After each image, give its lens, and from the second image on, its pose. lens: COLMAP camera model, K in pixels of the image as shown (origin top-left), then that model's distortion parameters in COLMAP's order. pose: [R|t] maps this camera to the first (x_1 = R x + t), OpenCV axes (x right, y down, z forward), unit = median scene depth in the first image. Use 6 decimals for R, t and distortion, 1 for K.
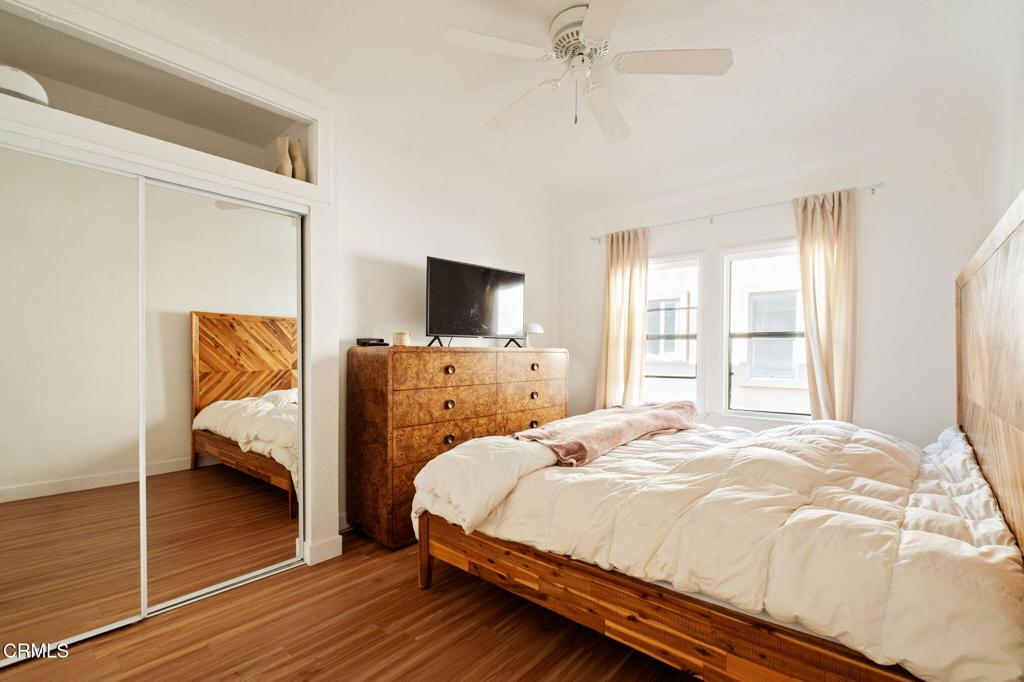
lens RADIAL K [[451.8, 0, 506.5], [0, 451.8, 359.0], [0, 0, 1]] dist [-0.027401, -0.000663]
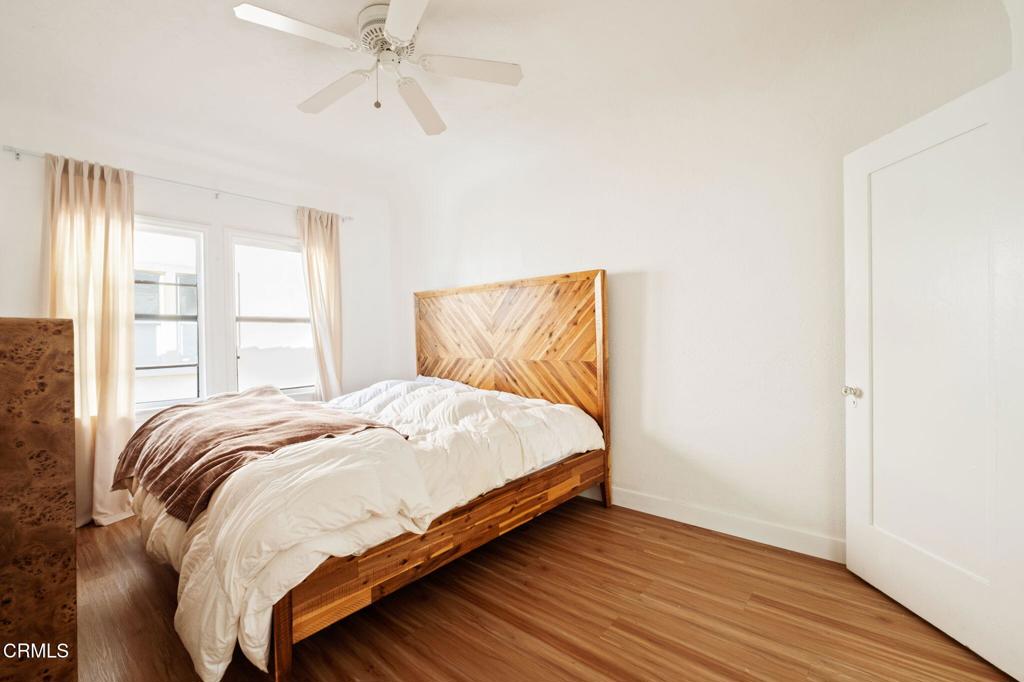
lens RADIAL K [[451.8, 0, 509.5], [0, 451.8, 338.3], [0, 0, 1]] dist [-0.027401, -0.000663]
pose [[-0.027885, -0.010206, 0.999559, -0.887933], [0.028213, 0.999541, 0.010993, -0.006179], [-0.999213, 0.028507, -0.027584, 0.753583]]
